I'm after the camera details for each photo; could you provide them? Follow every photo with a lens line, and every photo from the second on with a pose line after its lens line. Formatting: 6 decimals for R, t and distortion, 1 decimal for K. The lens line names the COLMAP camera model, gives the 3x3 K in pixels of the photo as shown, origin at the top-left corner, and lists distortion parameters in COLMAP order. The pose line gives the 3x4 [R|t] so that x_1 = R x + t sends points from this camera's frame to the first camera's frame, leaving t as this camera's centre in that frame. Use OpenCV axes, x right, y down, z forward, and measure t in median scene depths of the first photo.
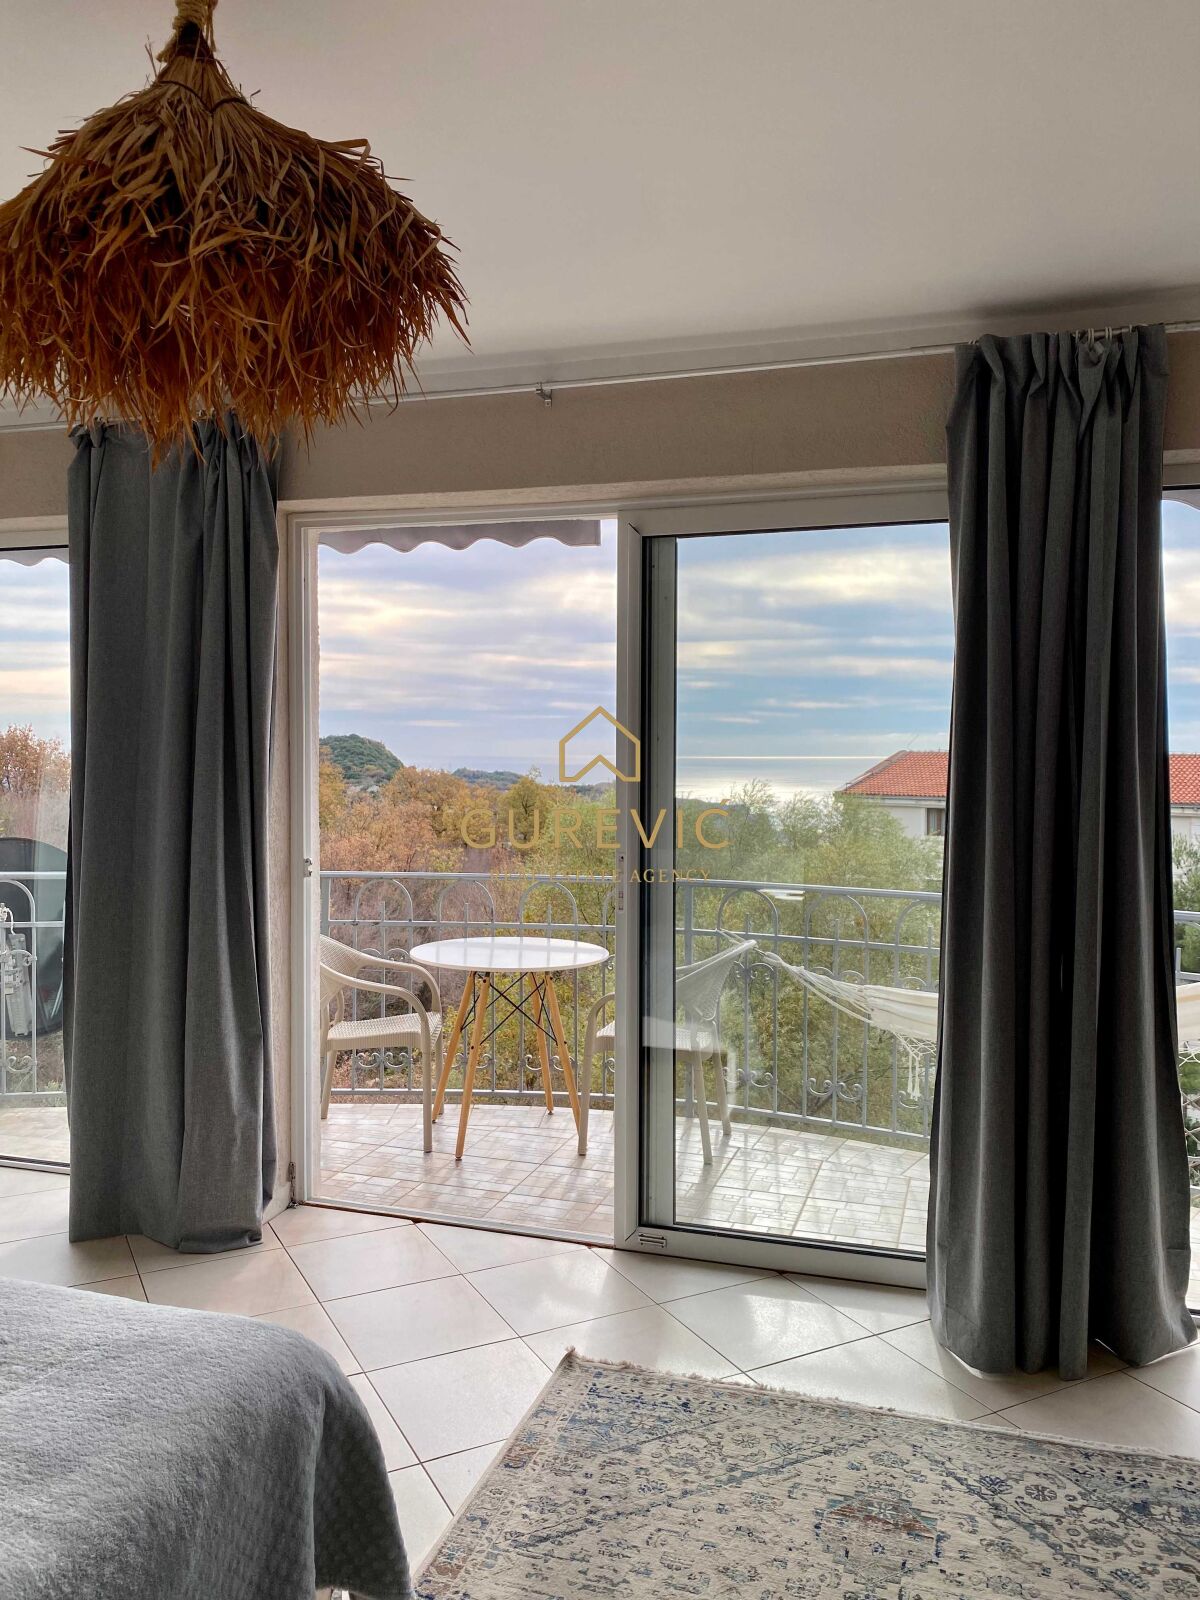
lens RADIAL K [[1213.8, 0, 599.2], [0, 1213.8, 798.0], [0, 0, 1]] dist [-0.001910, -0.010162]
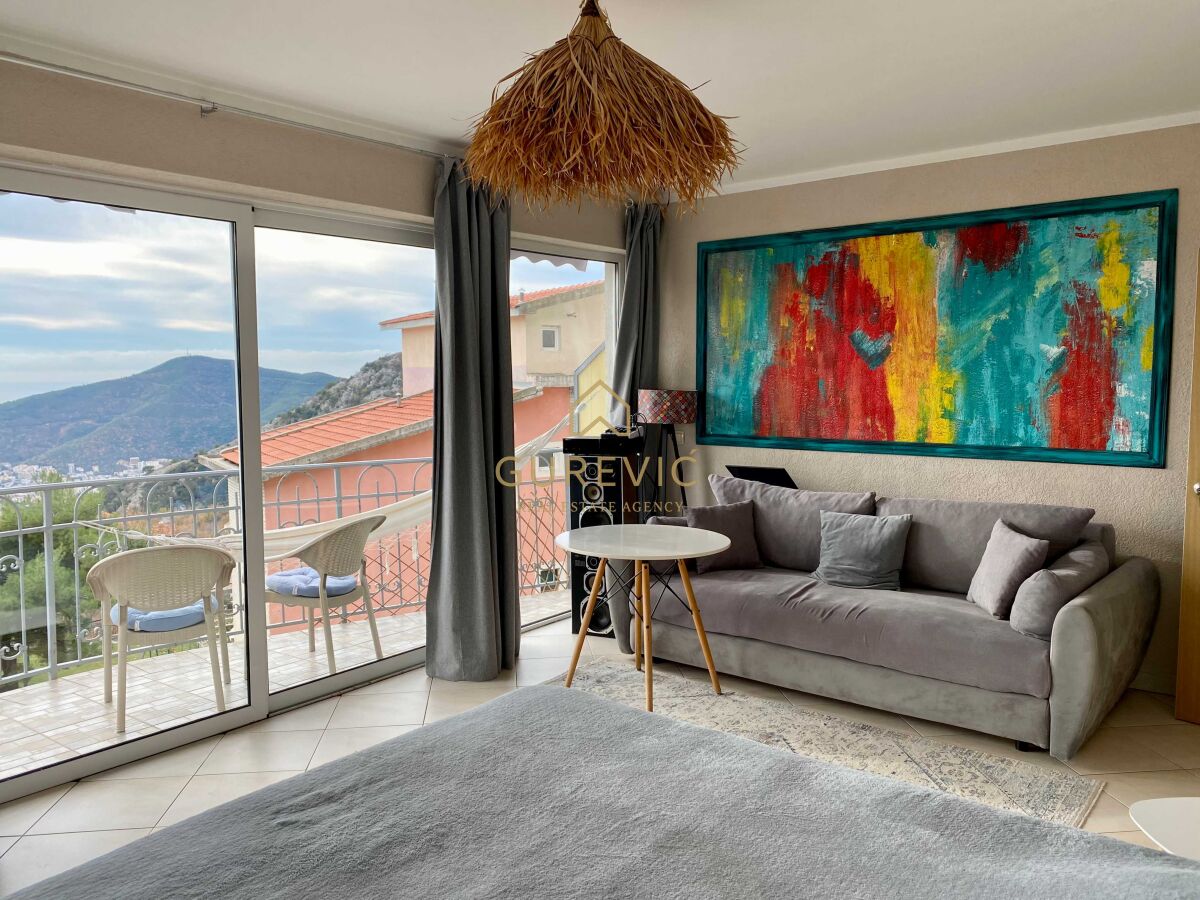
lens RADIAL K [[910.3, 0, 598.3], [0, 910.3, 450.0], [0, 0, 1]] dist [-0.001910, -0.010162]
pose [[0.376047, -0.081176, 0.923038, -0.920280], [0.046730, 0.996549, 0.068603, -0.001886], [-0.925422, 0.017336, 0.378542, 0.231160]]
